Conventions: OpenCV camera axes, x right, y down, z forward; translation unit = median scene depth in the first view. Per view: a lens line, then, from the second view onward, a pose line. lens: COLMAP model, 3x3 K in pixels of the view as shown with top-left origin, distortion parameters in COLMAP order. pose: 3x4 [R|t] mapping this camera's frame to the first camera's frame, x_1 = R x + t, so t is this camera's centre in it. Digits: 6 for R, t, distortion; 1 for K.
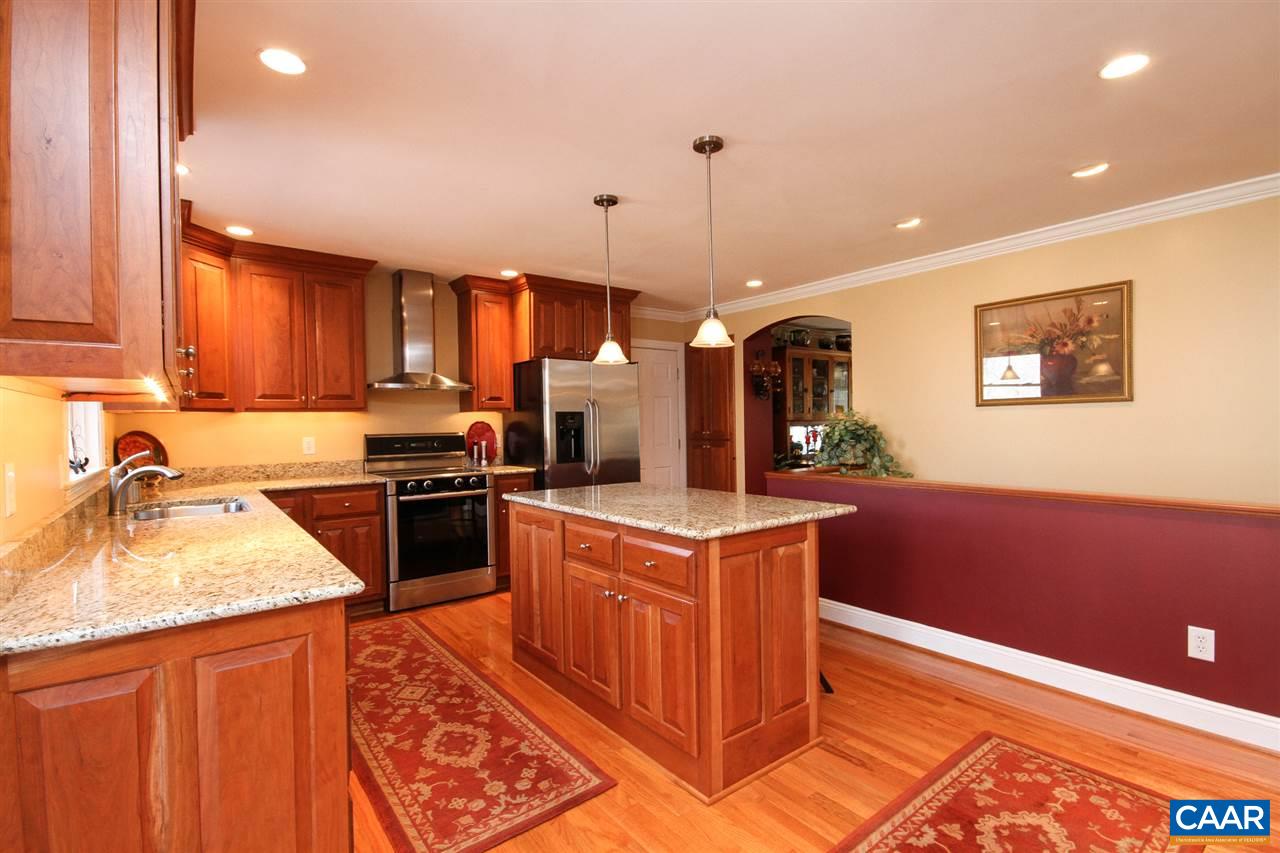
lens RADIAL K [[597.9, 0, 641.7], [0, 597.9, 428.5], [0, 0, 1]] dist [-0.002585, -0.002440]
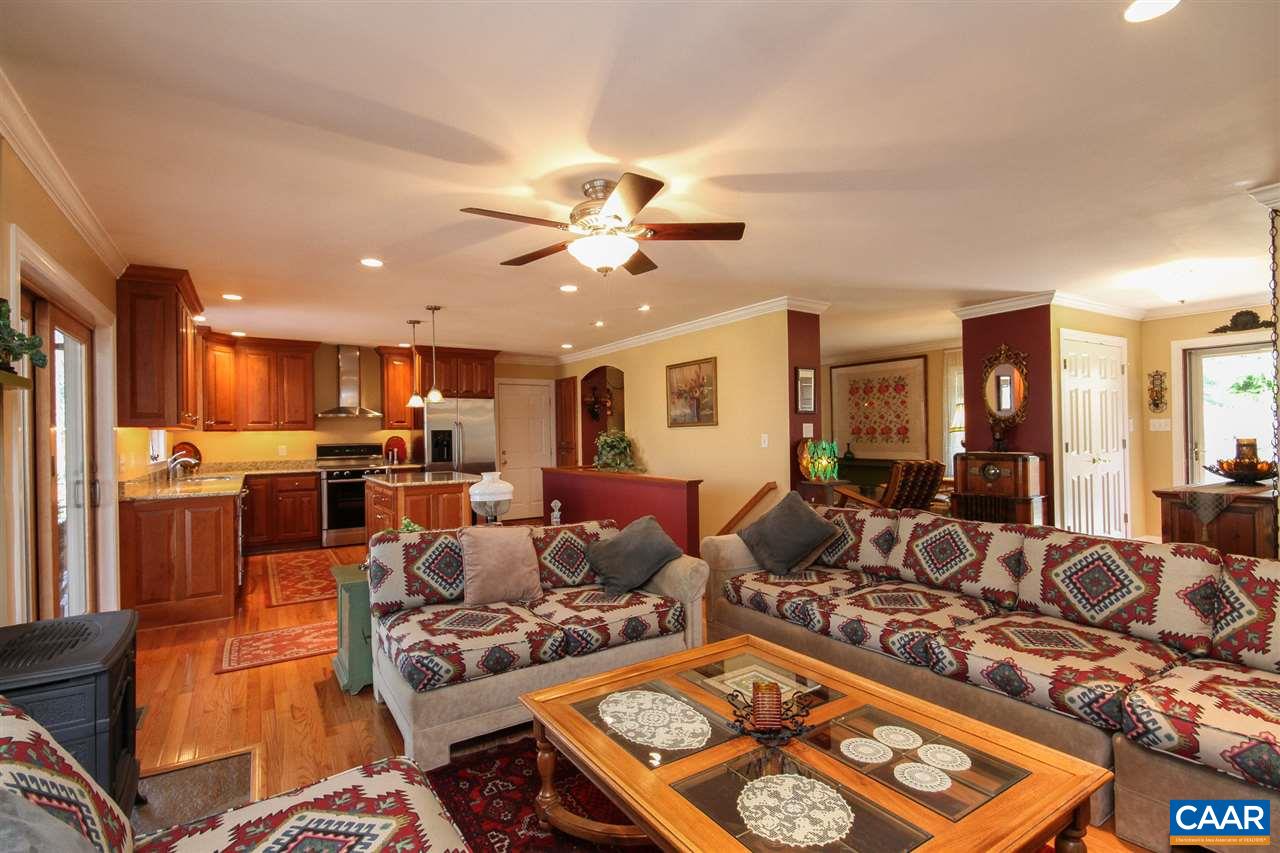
lens RADIAL K [[597.9, 0, 637.8], [0, 597.9, 428.7], [0, 0, 1]] dist [-0.002585, -0.002440]
pose [[0.996804, -0.000532, -0.079879, 0.630283], [-0.000994, 0.999818, -0.019065, -0.002774], [0.079874, 0.019083, 0.996622, -0.658374]]
